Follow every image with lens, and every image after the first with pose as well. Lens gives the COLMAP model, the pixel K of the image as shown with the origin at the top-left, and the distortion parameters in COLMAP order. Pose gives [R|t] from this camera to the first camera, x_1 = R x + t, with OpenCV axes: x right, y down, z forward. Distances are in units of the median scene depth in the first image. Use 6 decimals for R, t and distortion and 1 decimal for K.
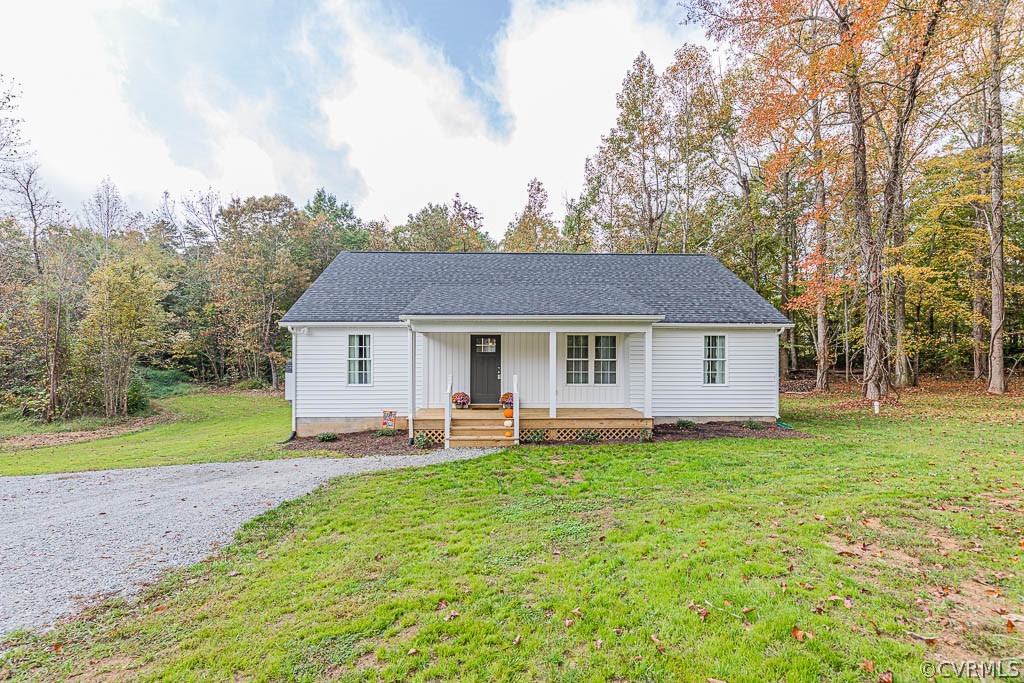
lens RADIAL K [[476.8, 0, 512.0], [0, 476.8, 341.5], [0, 0, 1]] dist [0.007989, -0.000086]
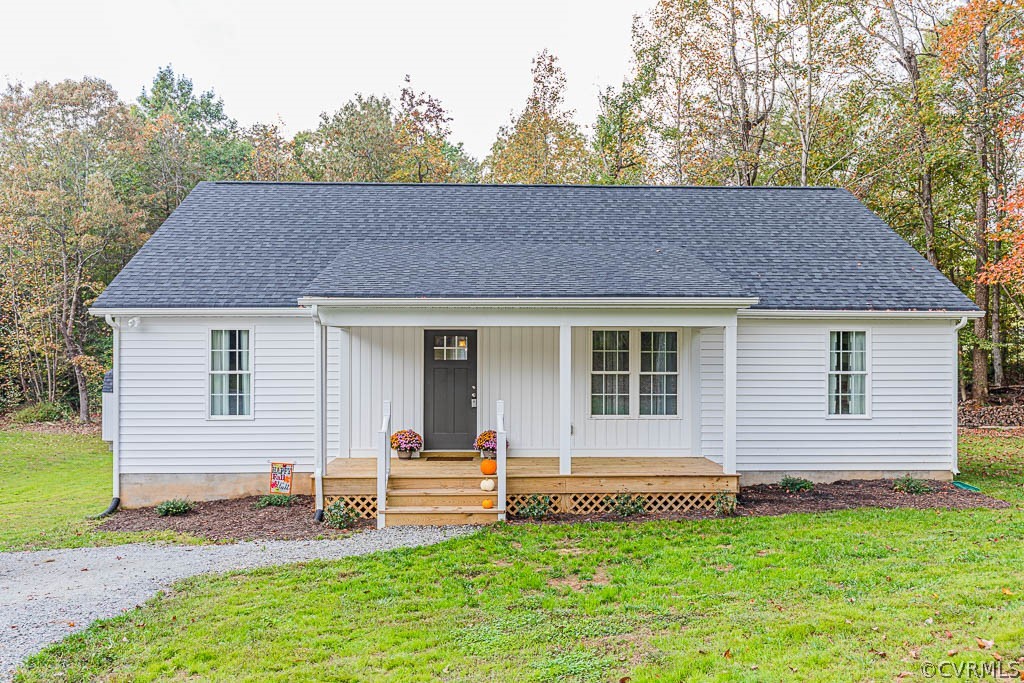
lens RADIAL K [[848.1, 0, 514.0], [0, 848.1, 337.0], [0, 0, 1]] dist [-0.001193, 0.002535]
pose [[0.999967, 0.000088, 0.008148, 0.012776], [-0.000104, 0.999998, 0.002003, -0.007328], [-0.008148, -0.002004, 0.999965, -0.021664]]
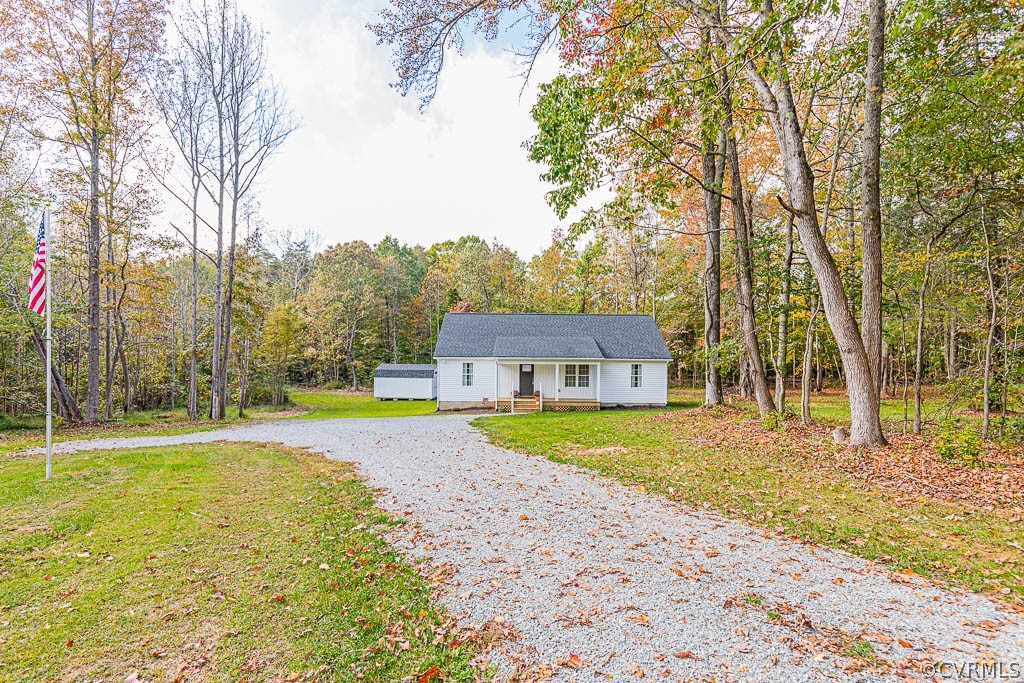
lens RADIAL K [[538.2, 0, 512.0], [0, 538.2, 341.5], [0, 0, 1]] dist [0.003365, 0.000454]
pose [[0.999044, 0.006586, -0.043209, -0.018100], [-0.006499, 0.999977, 0.002171, -0.113845], [0.043222, -0.001888, 0.999064, -1.370100]]
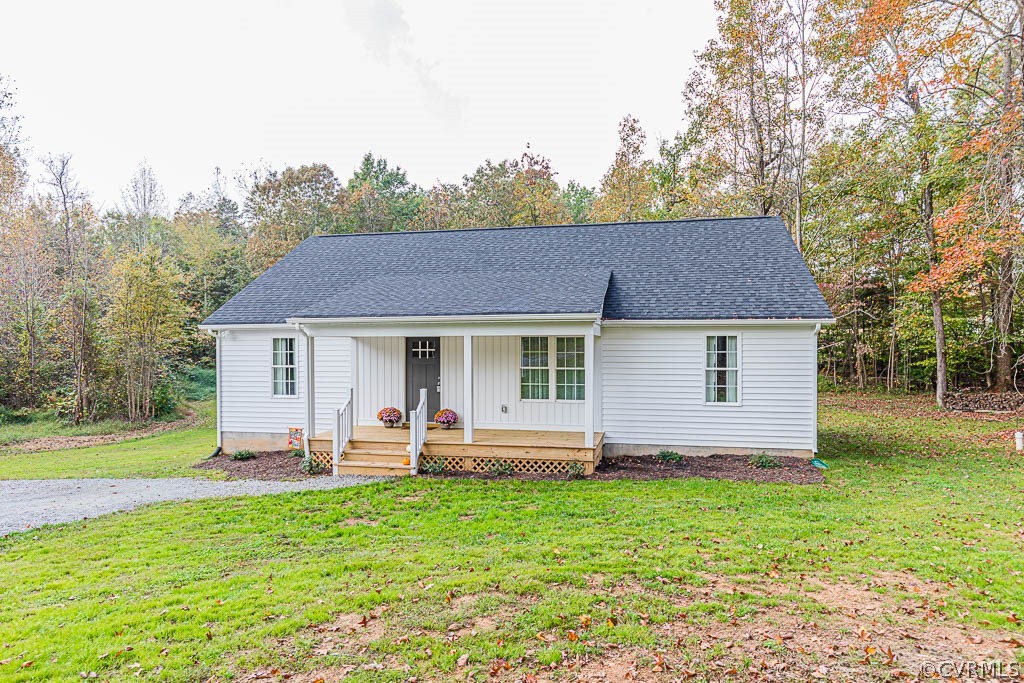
lens RADIAL K [[627.7, 0, 512.0], [0, 627.7, 341.5], [0, 0, 1]] dist [0.001536, 0.000138]
pose [[0.969514, -0.004738, -0.244991, 0.349386], [0.009453, 0.999792, 0.018073, -0.024044], [0.244855, -0.019838, 0.969357, 0.000630]]
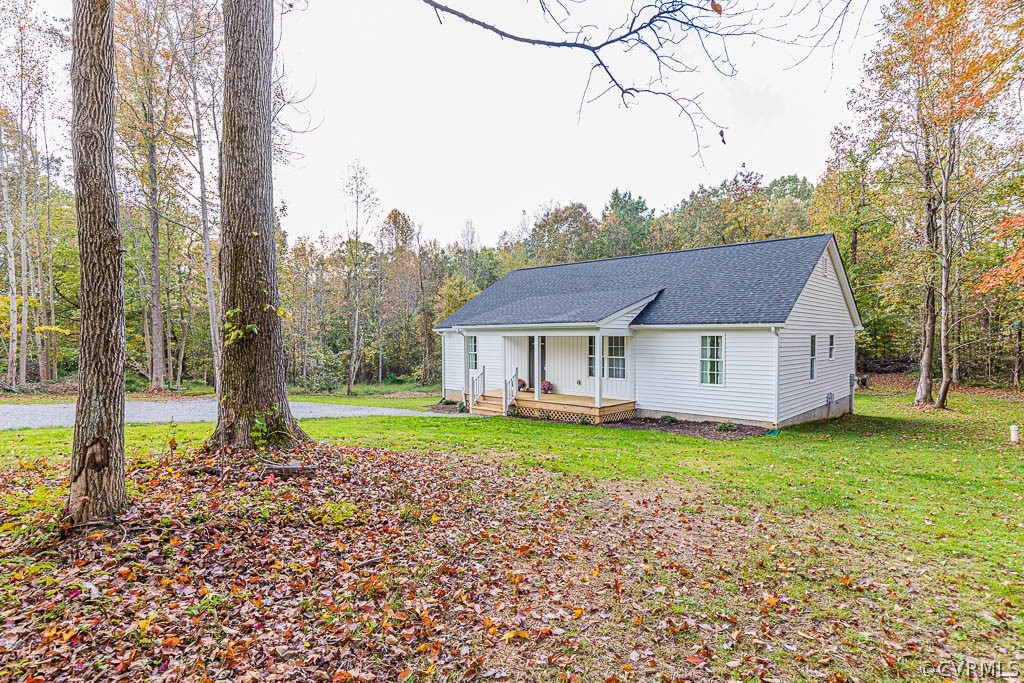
lens RADIAL K [[538.2, 0, 512.0], [0, 538.2, 341.5], [0, 0, 1]] dist [0.003365, 0.000454]
pose [[0.712616, 0.004775, -0.701538, 0.918150], [0.018825, 0.999487, 0.025925, -0.037789], [0.701302, -0.031681, 0.712160, -0.098027]]
